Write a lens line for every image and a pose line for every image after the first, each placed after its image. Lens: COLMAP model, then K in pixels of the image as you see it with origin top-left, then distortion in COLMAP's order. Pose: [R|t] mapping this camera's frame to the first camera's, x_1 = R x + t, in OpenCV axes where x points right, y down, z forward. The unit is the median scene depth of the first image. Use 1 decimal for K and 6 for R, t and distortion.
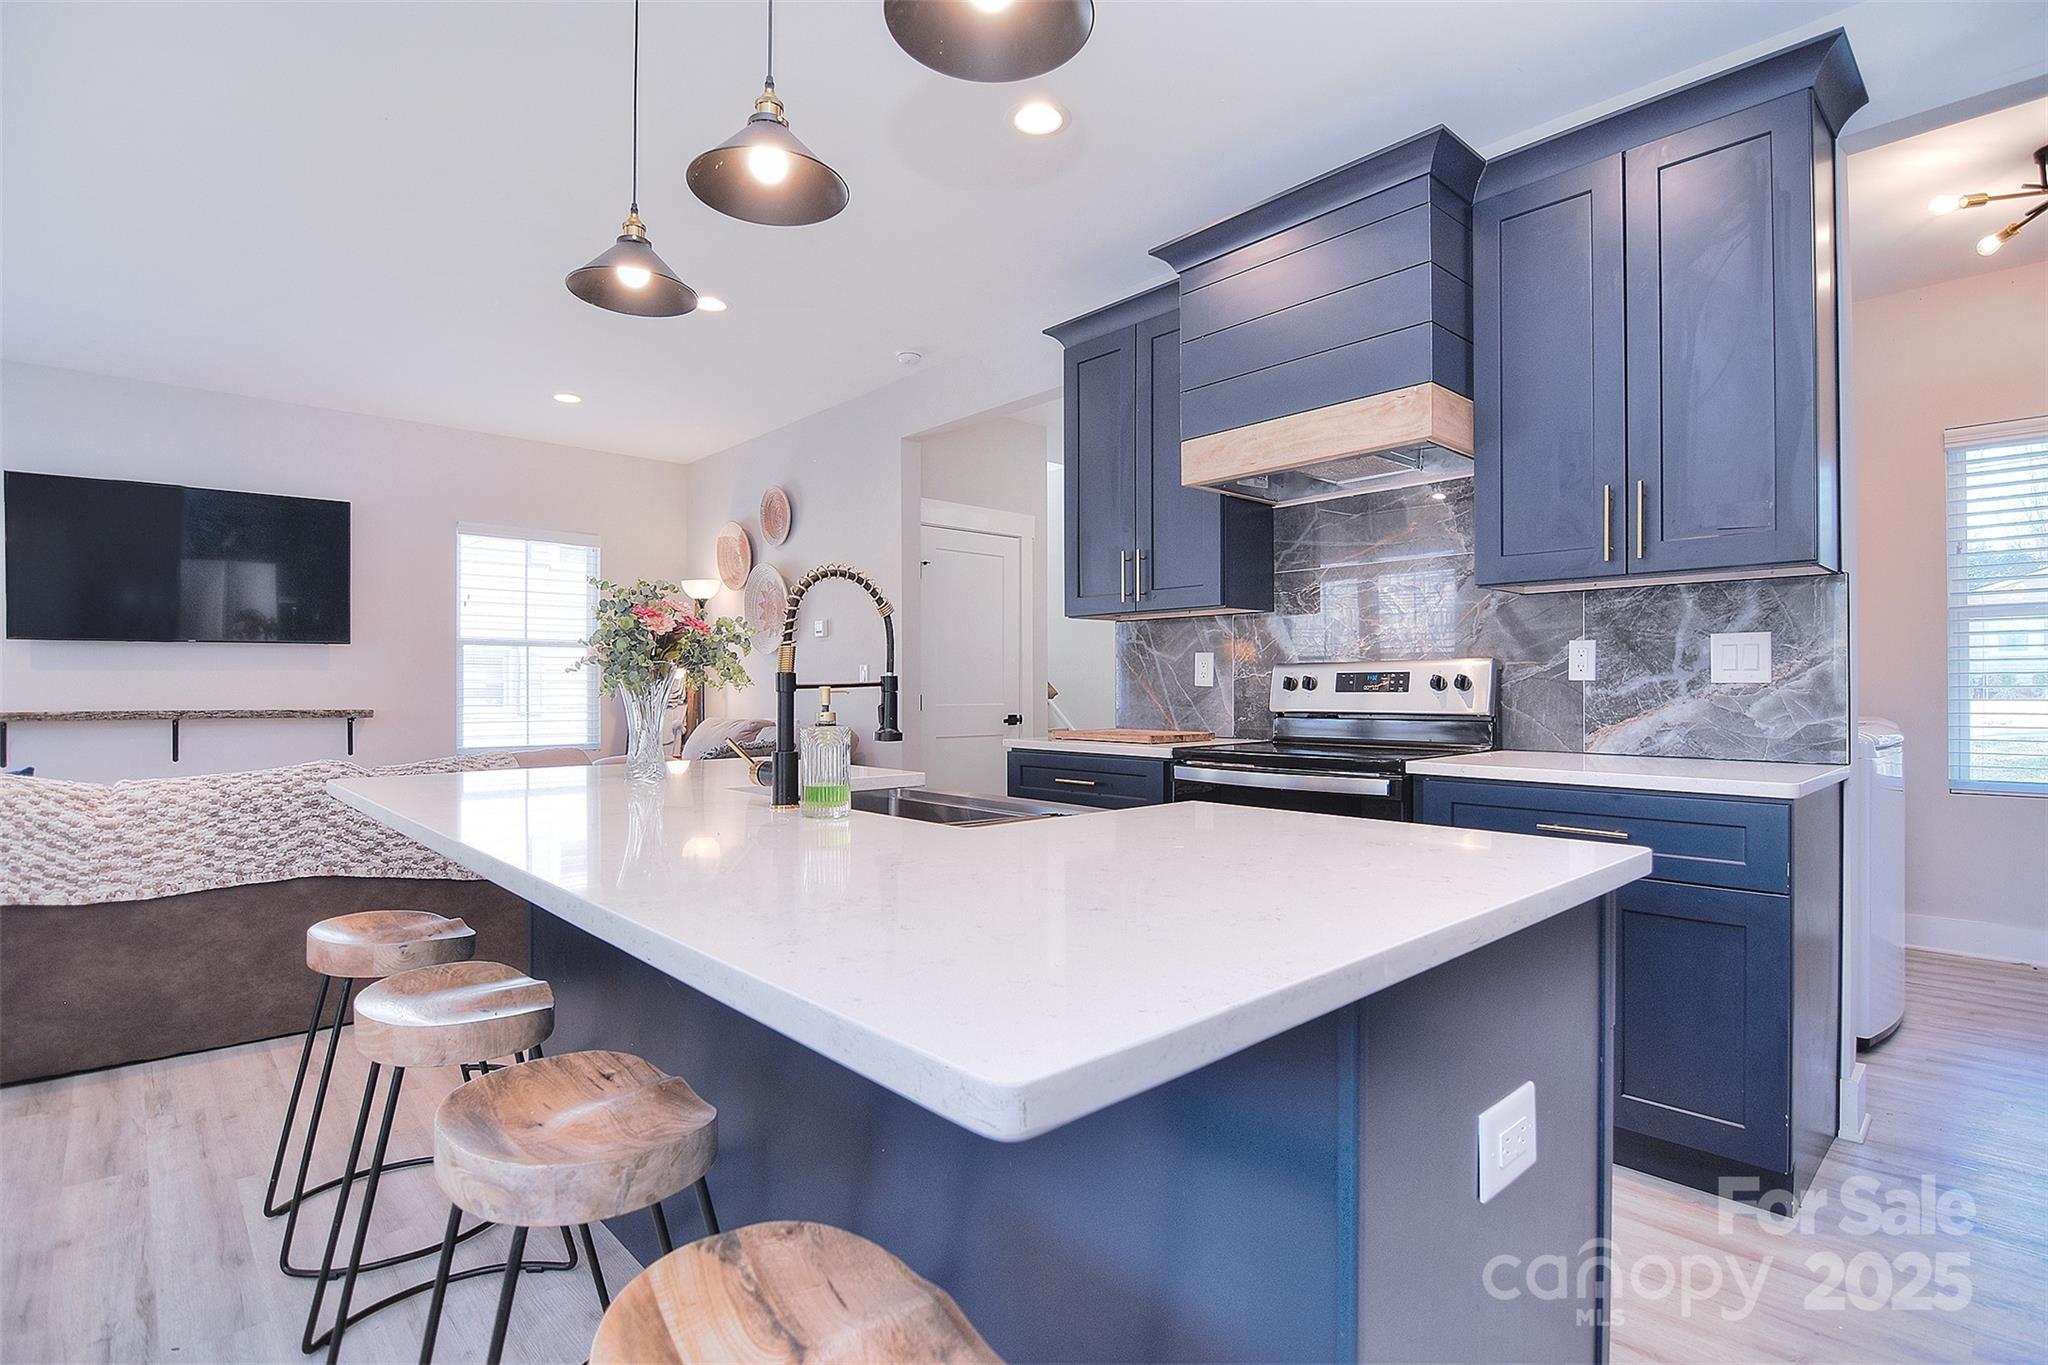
lens RADIAL K [[988.6, 0, 1026.1], [0, 988.6, 678.4], [0, 0, 1]] dist [-0.008800, -0.003645]
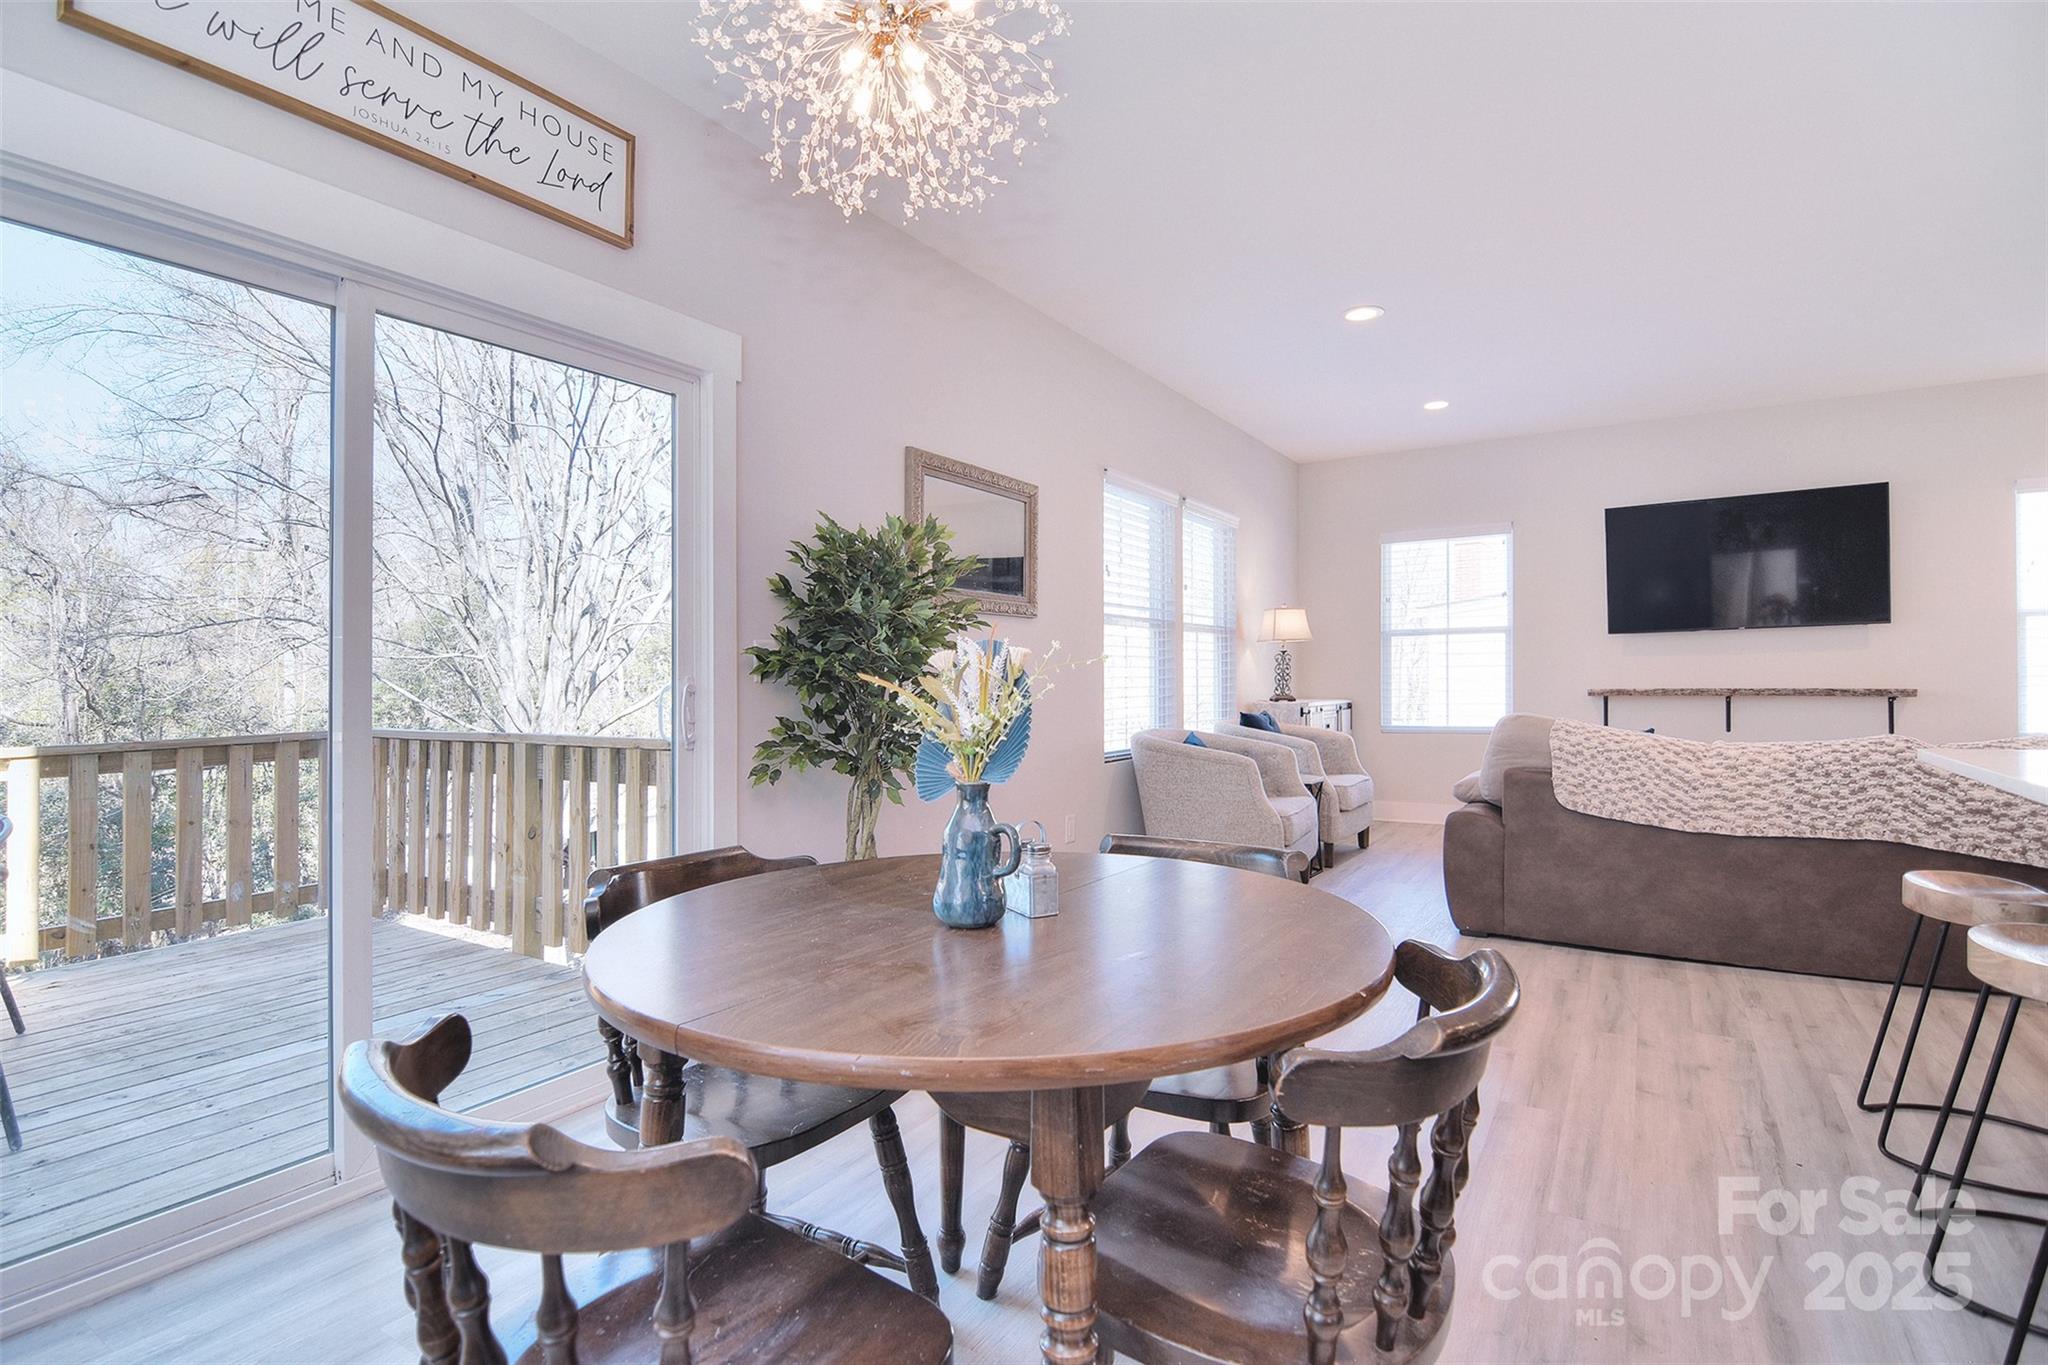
lens RADIAL K [[988.6, 0, 1023.1], [0, 988.6, 682.9], [0, 0, 1]] dist [-0.008800, -0.003645]
pose [[0.262000, 0.003743, -0.965060, 0.079817], [0.019367, 0.999771, 0.009136, -0.001492], [0.964873, -0.021084, 0.261868, -0.214930]]
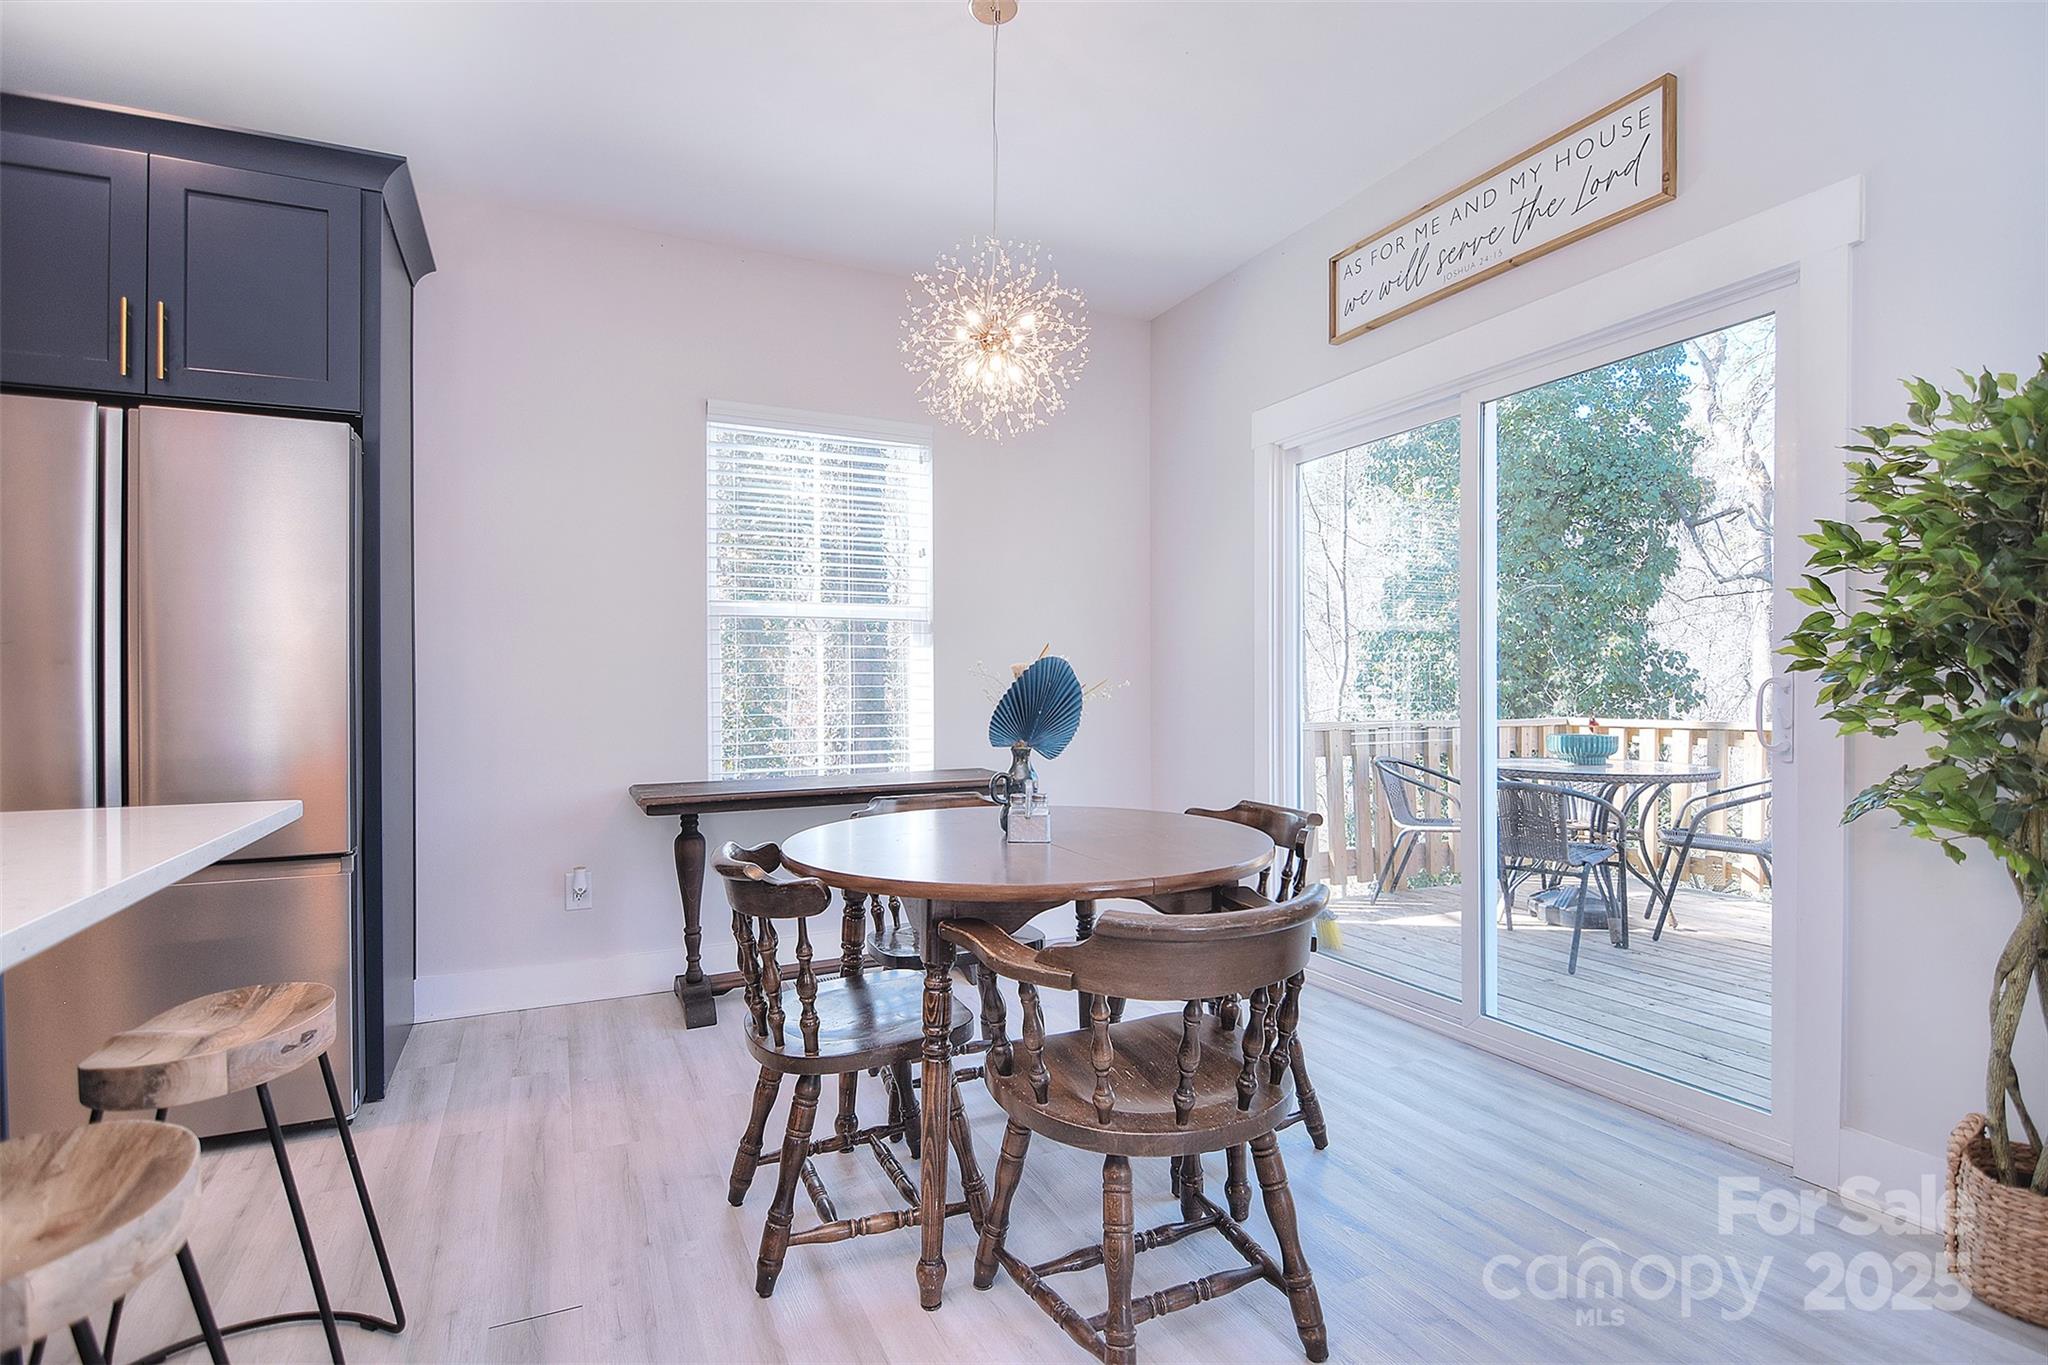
lens RADIAL K [[988.6, 0, 1018.4], [0, 988.6, 701.4], [0, 0, 1]] dist [-0.008800, -0.003645]
pose [[-0.955397, 0.007243, 0.295235, -0.595083], [0.009105, 0.999946, 0.004931, 0.009923], [-0.295184, 0.007399, -0.955412, 0.604126]]
